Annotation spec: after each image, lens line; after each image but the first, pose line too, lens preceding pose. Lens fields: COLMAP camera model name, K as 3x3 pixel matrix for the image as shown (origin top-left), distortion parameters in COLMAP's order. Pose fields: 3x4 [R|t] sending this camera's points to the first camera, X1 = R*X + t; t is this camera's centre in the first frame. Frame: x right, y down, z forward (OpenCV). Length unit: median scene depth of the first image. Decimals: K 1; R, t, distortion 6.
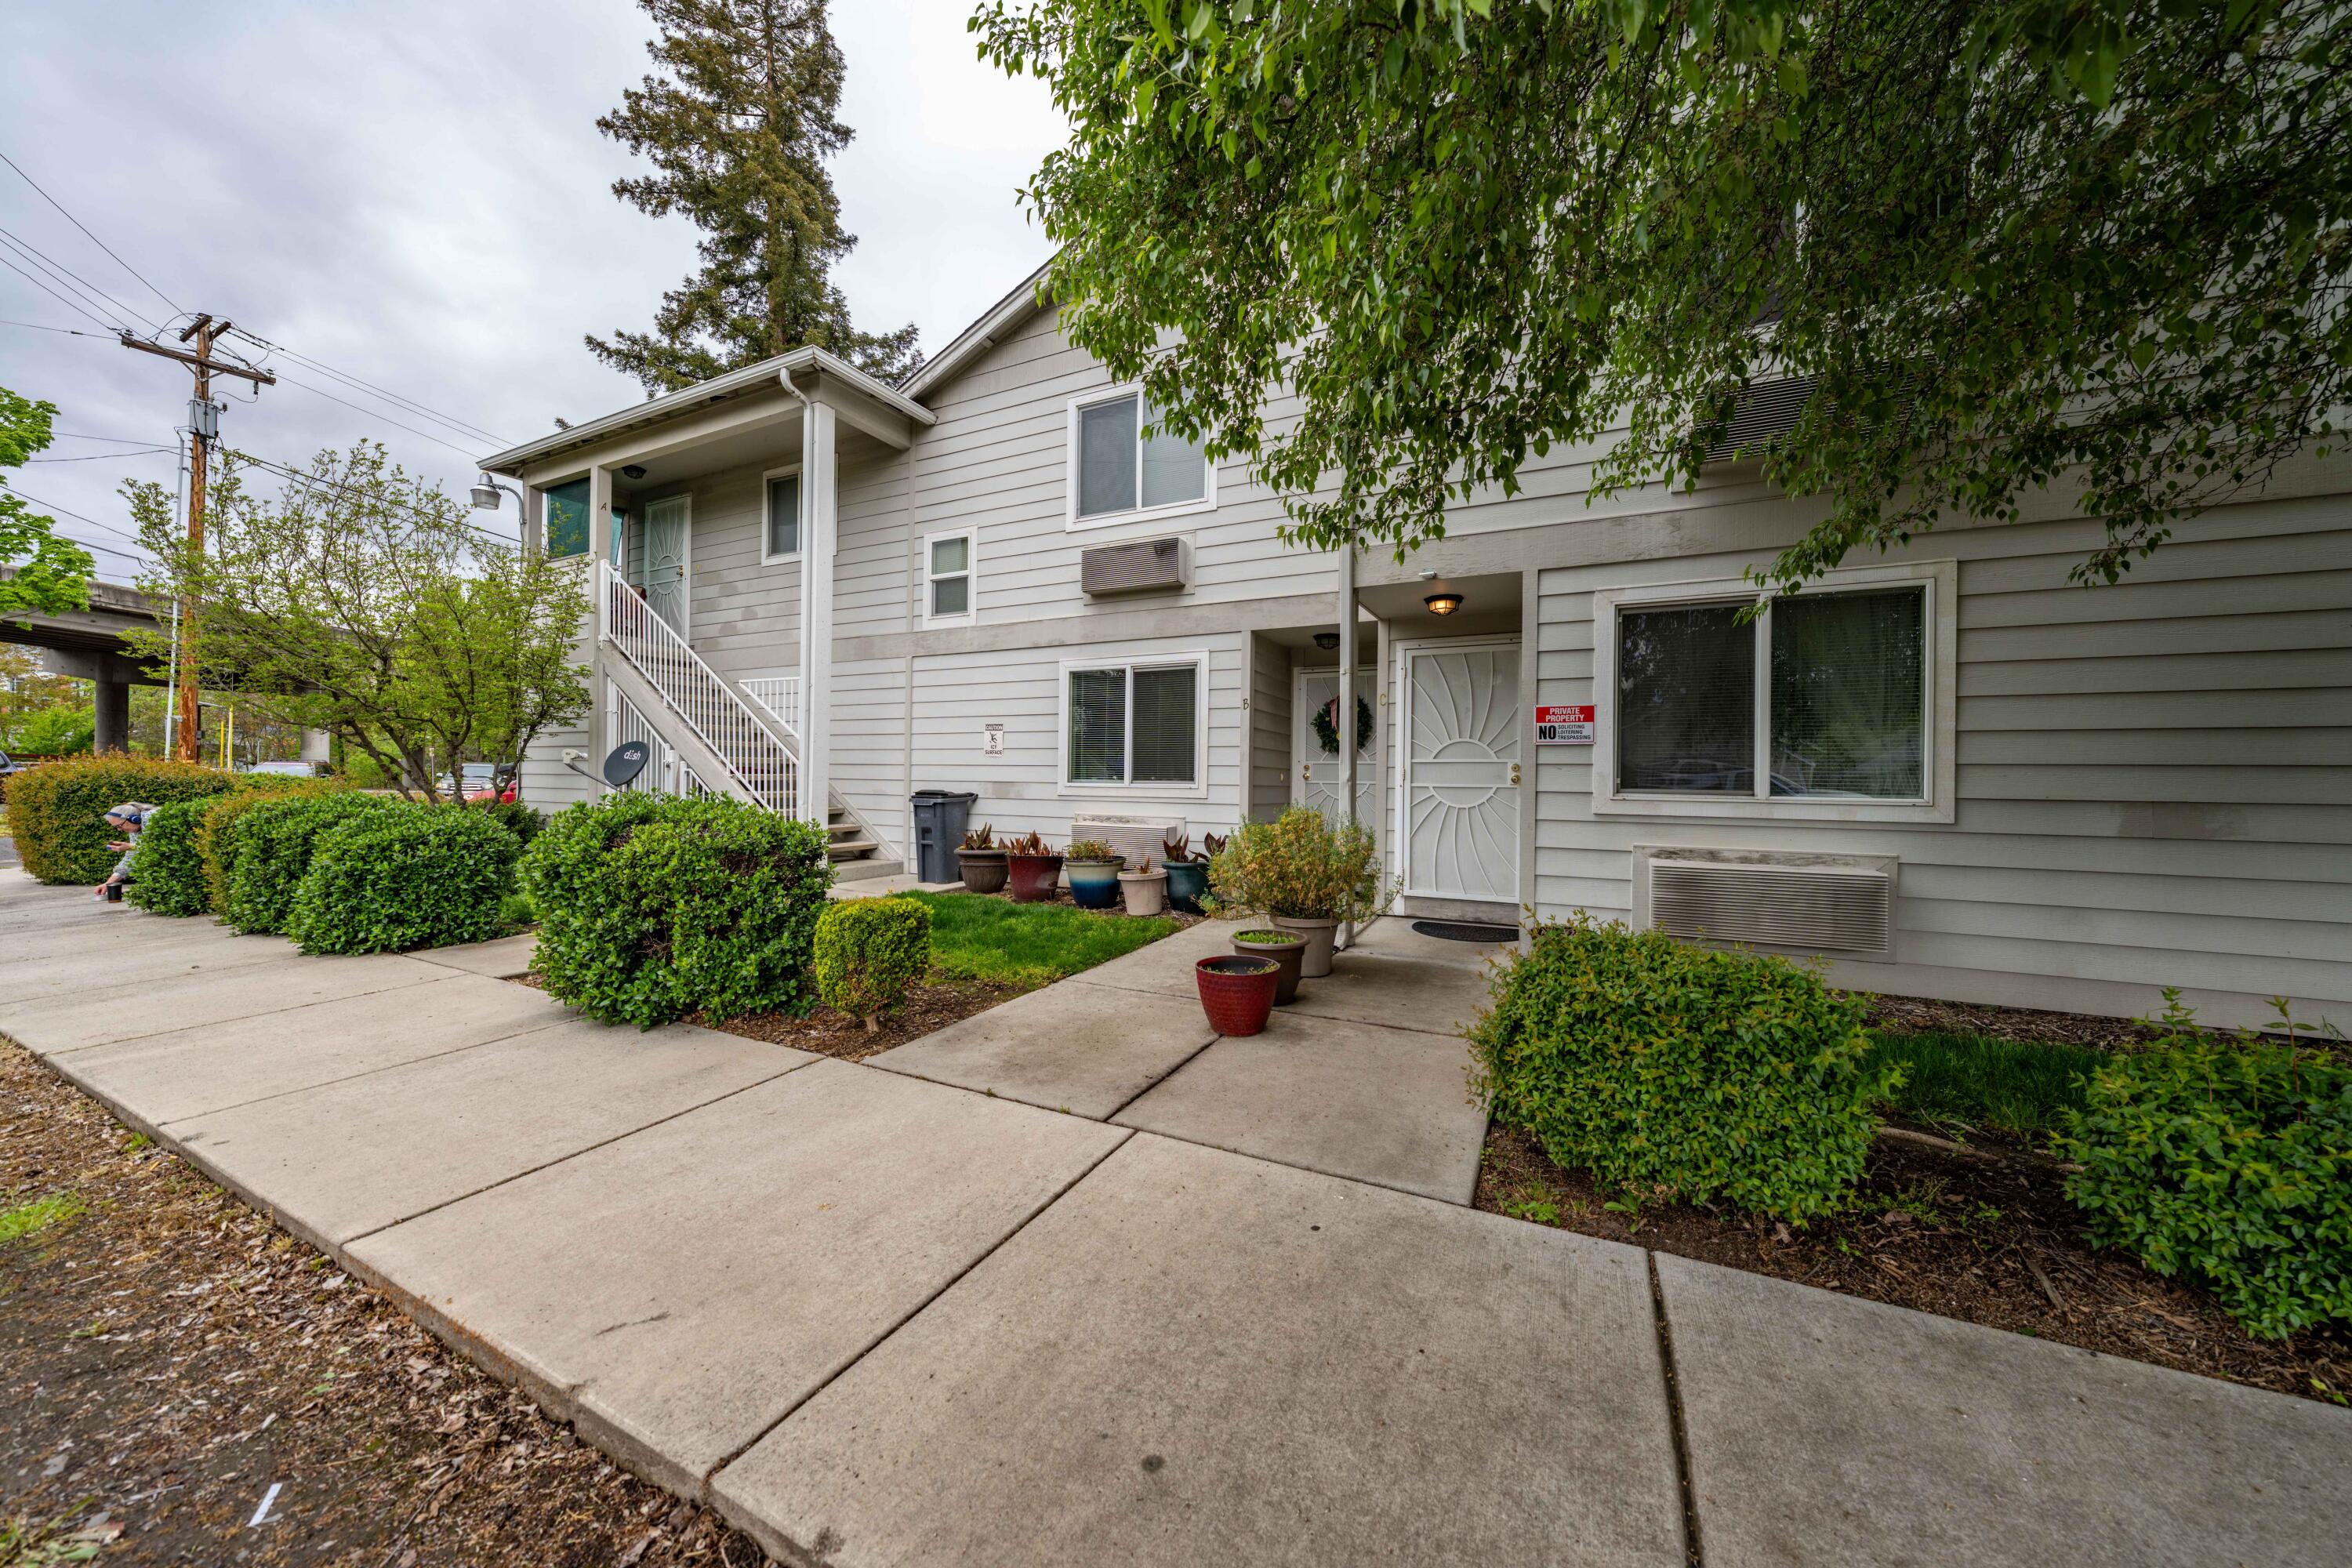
lens RADIAL K [[793.3, 0, 1180.8], [0, 793.3, 778.6], [0, 0, 1]] dist [-0.007107, 0.000064]
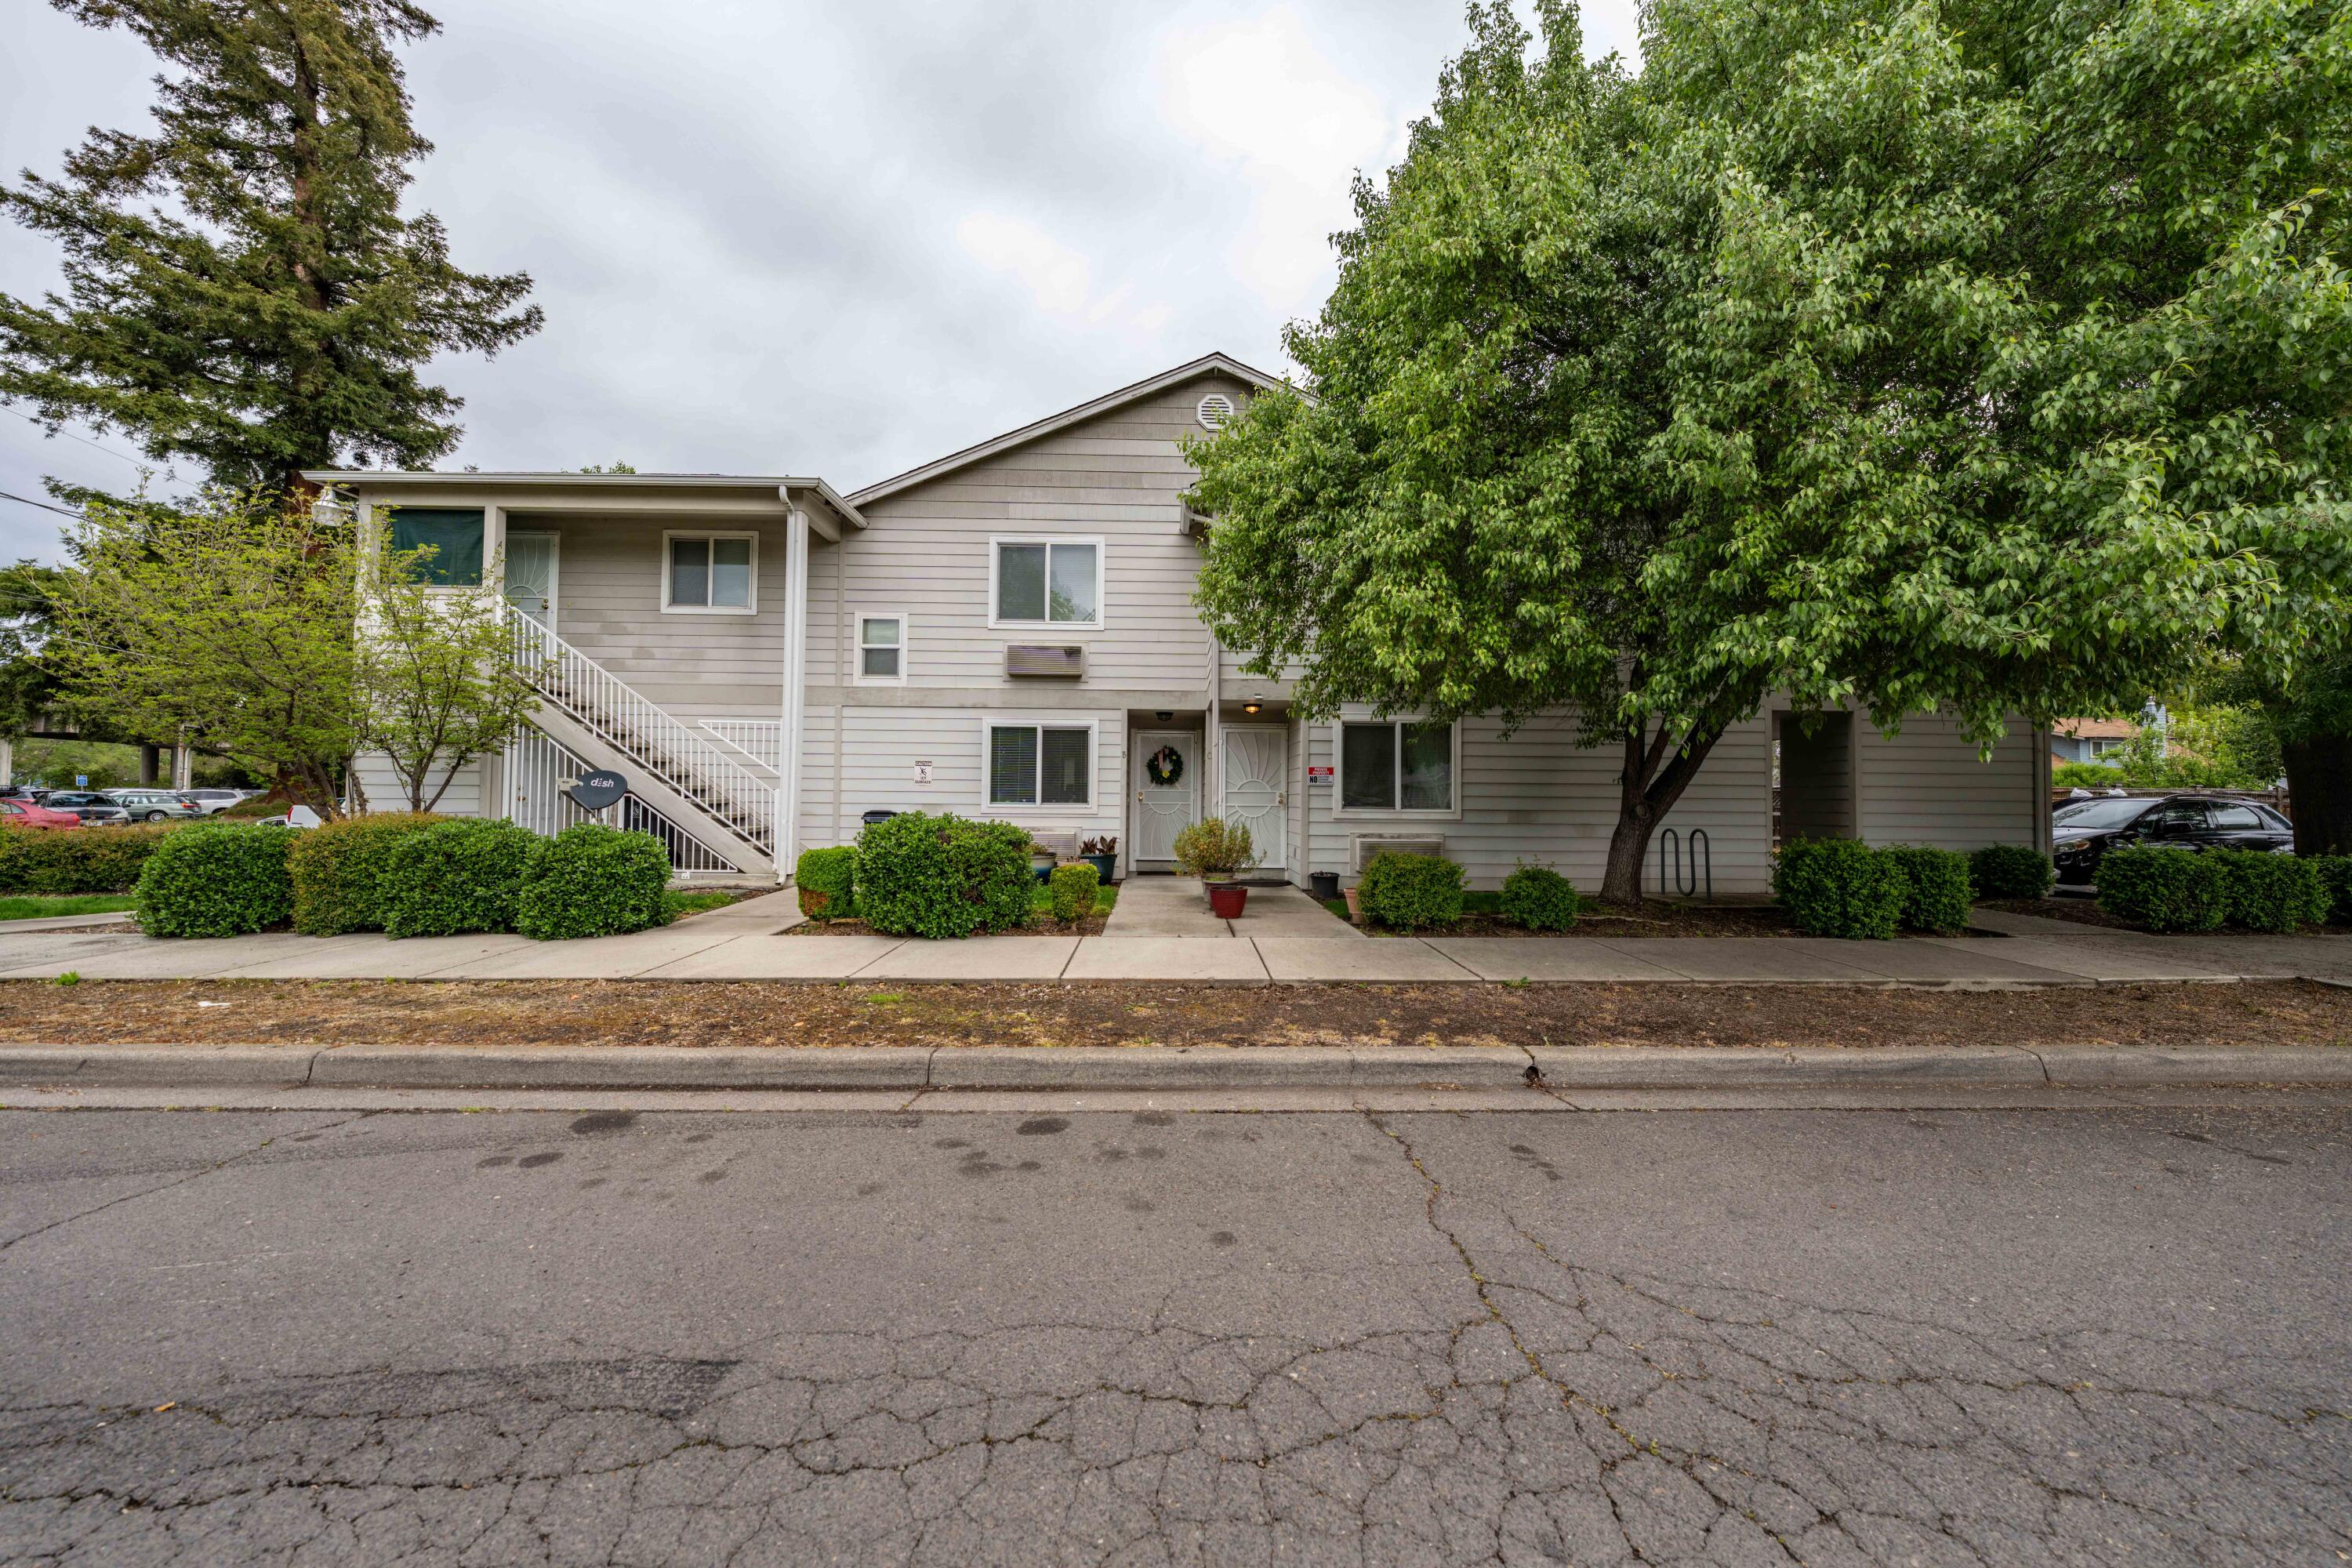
lens RADIAL K [[793.3, 0, 1172.4], [0, 793.3, 783.3], [0, 0, 1]] dist [-0.007107, 0.000064]
pose [[0.886585, 0.005047, 0.462539, -0.508234], [0.001473, 0.999905, -0.013733, -0.012452], [-0.462564, 0.012857, 0.886493, -0.413091]]
